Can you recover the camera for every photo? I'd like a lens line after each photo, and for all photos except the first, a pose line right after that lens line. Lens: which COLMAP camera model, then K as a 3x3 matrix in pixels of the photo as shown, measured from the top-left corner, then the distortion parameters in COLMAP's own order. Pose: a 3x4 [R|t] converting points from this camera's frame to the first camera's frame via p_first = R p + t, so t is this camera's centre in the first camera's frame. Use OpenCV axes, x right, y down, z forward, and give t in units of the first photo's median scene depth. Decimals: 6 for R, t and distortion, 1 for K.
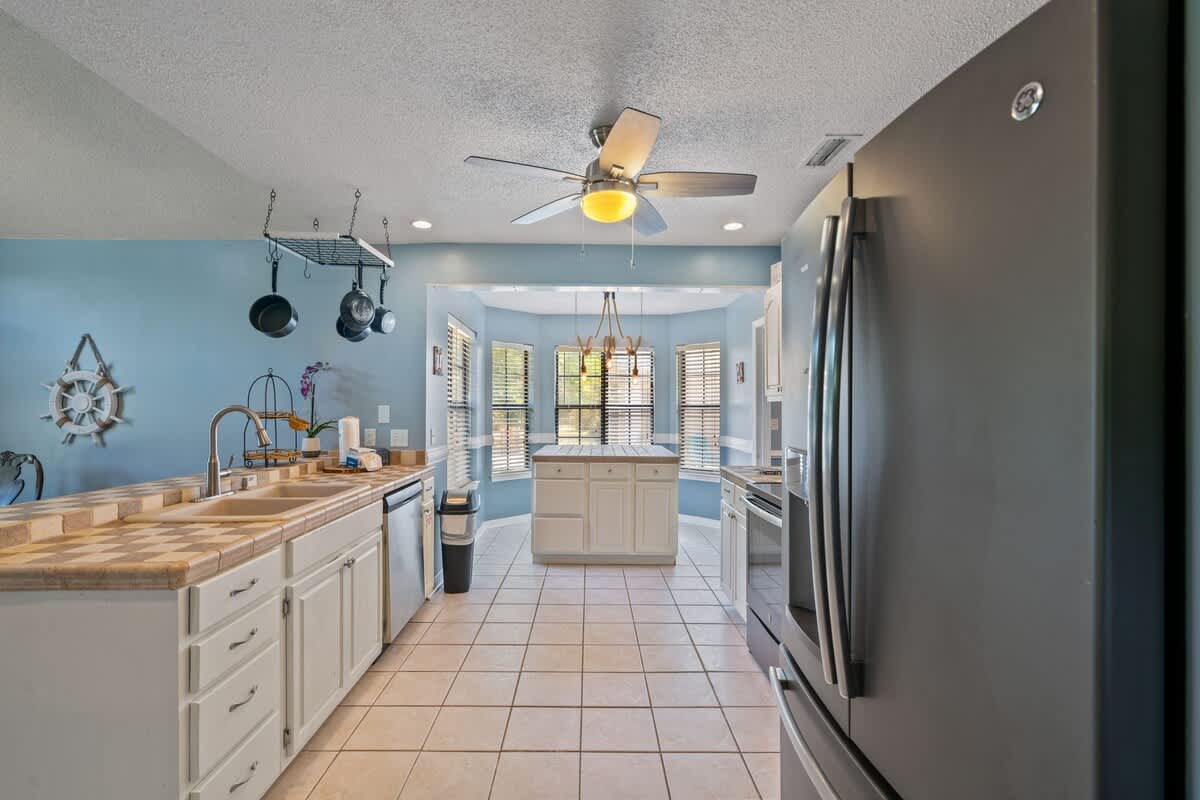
lens RADIAL K [[539.5, 0, 590.3], [0, 539.5, 401.0], [0, 0, 1]] dist [-0.000499, 0.000439]
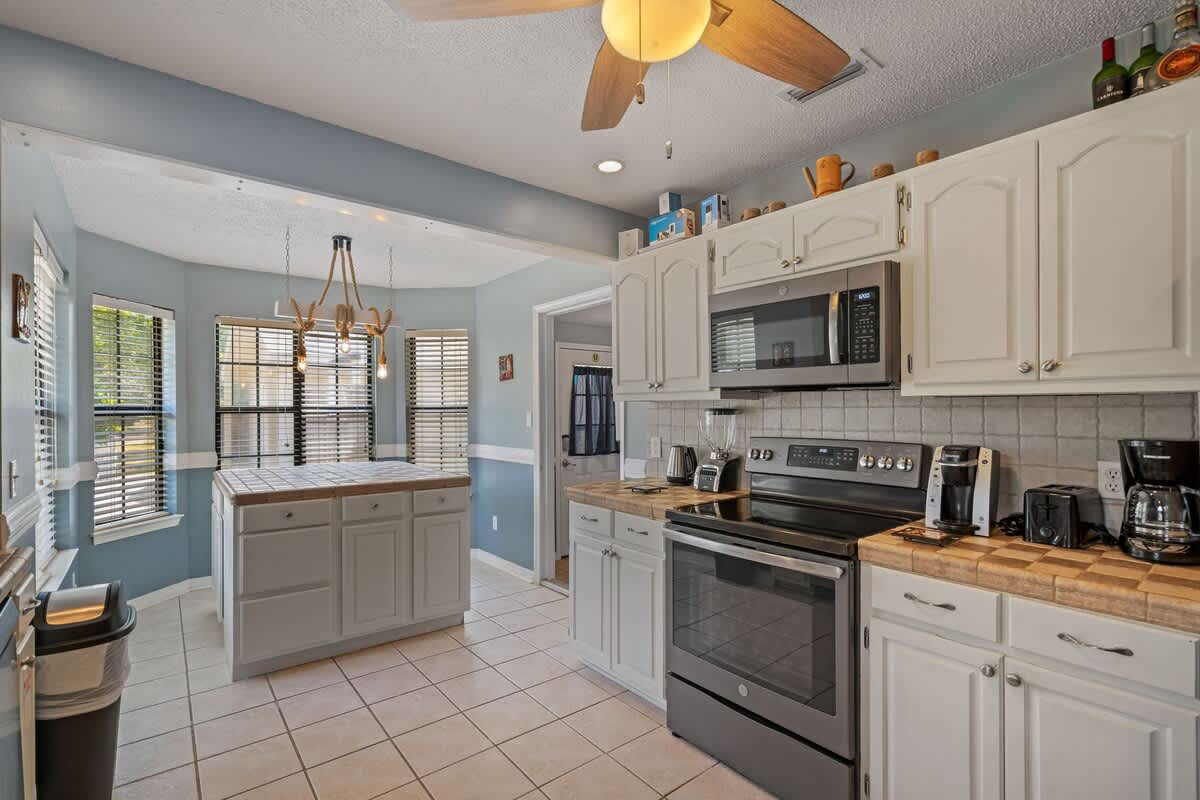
lens RADIAL K [[539.5, 0, 588.6], [0, 539.5, 404.6], [0, 0, 1]] dist [-0.000499, 0.000439]
pose [[0.784062, -0.000749, 0.620682, -0.190164], [-0.000889, 0.999997, 0.002330, 0.003982], [-0.620682, -0.002379, 0.784059, 0.366282]]
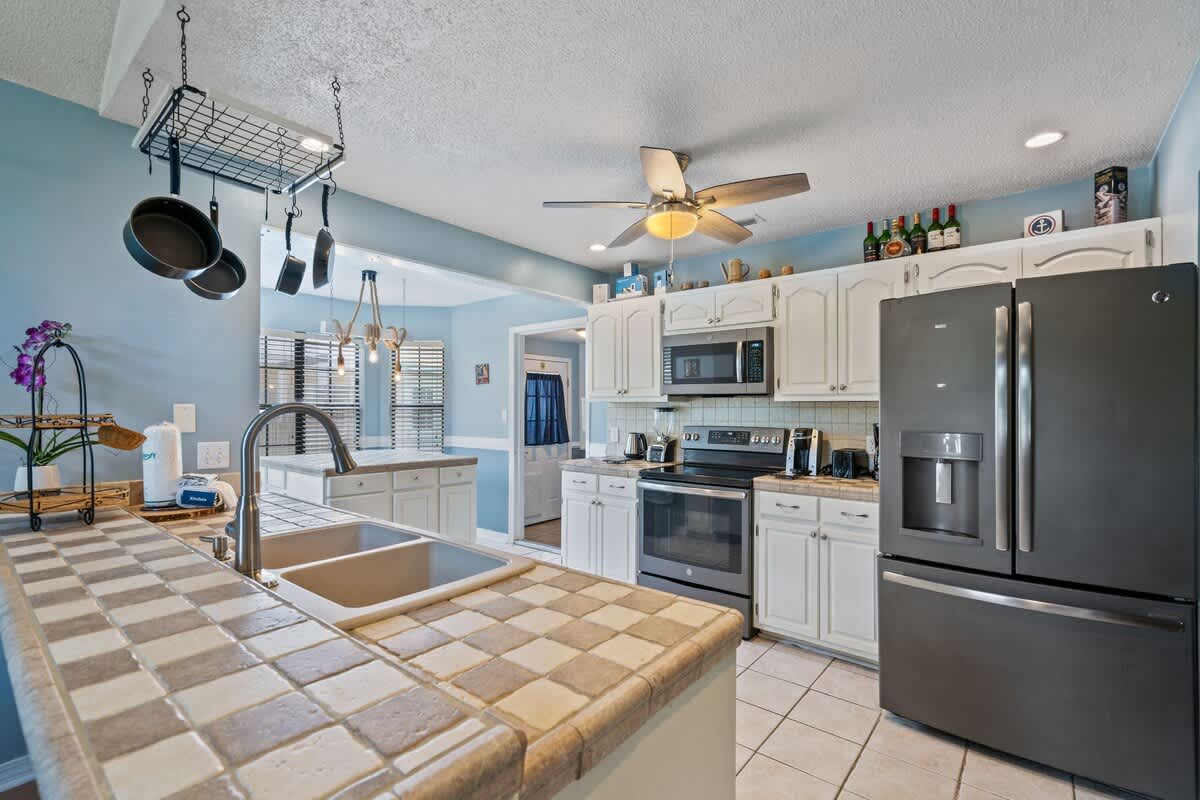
lens RADIAL K [[539.5, 0, 581.2], [0, 539.5, 397.1], [0, 0, 1]] dist [-0.000499, 0.000439]
pose [[0.651322, 0.014208, 0.758669, -0.524414], [-0.009104, 0.999899, -0.010910, 0.002953], [-0.758747, 0.000199, 0.651385, 0.243874]]
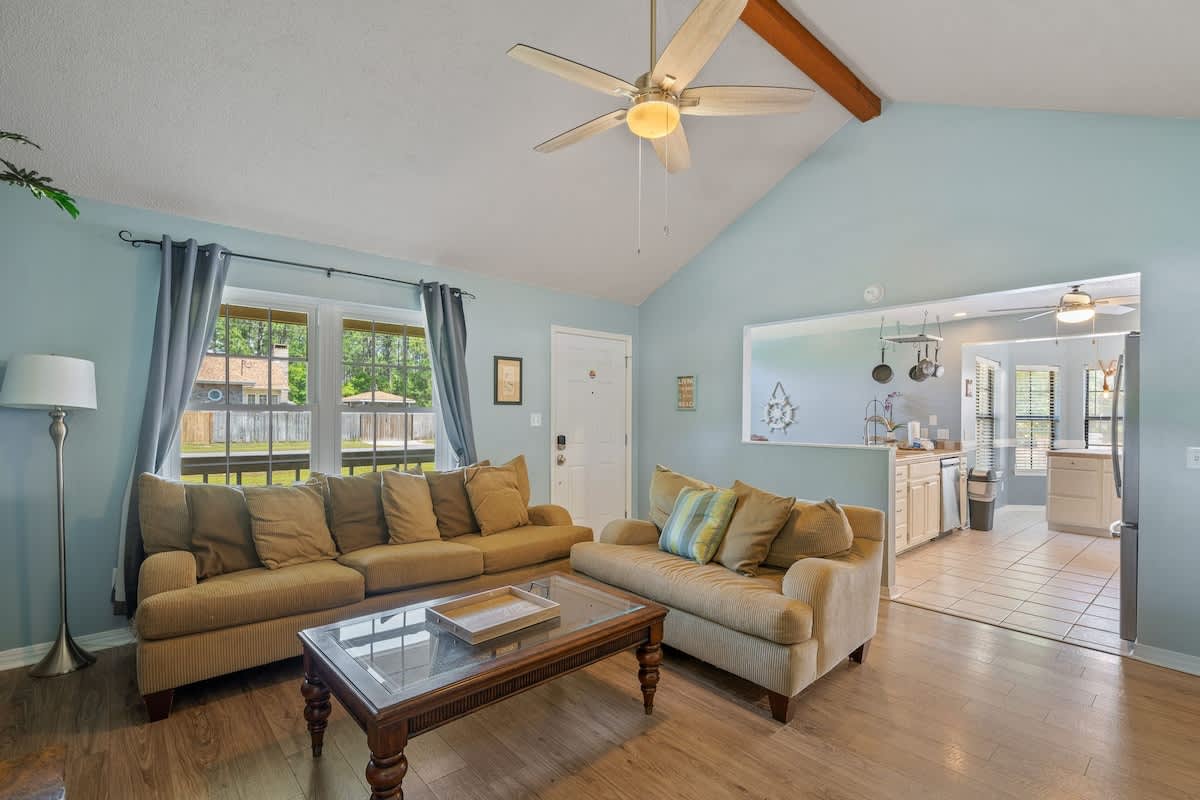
lens RADIAL K [[539.5, 0, 592.7], [0, 539.5, 415.5], [0, 0, 1]] dist [-0.000499, 0.000439]
pose [[0.647254, 0.003619, -0.762266, 0.221489], [-0.000871, 0.999992, 0.004007, 0.002410], [0.762274, -0.001930, 0.647252, -0.914484]]
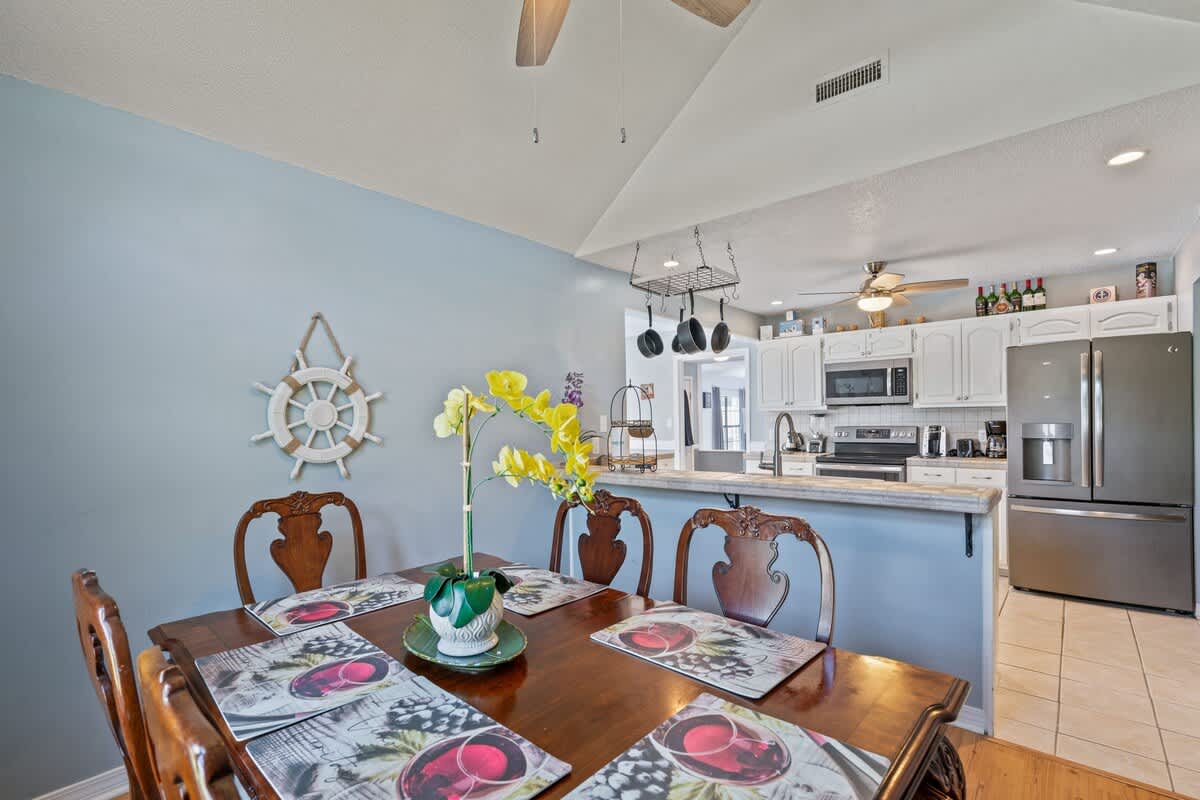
lens RADIAL K [[539.5, 0, 582.7], [0, 539.5, 416.6], [0, 0, 1]] dist [-0.000499, 0.000439]
pose [[0.674841, -0.009113, 0.737907, -1.135723], [0.009349, 0.999949, 0.003798, 0.005683], [-0.737904, 0.004336, 0.674892, 0.284927]]
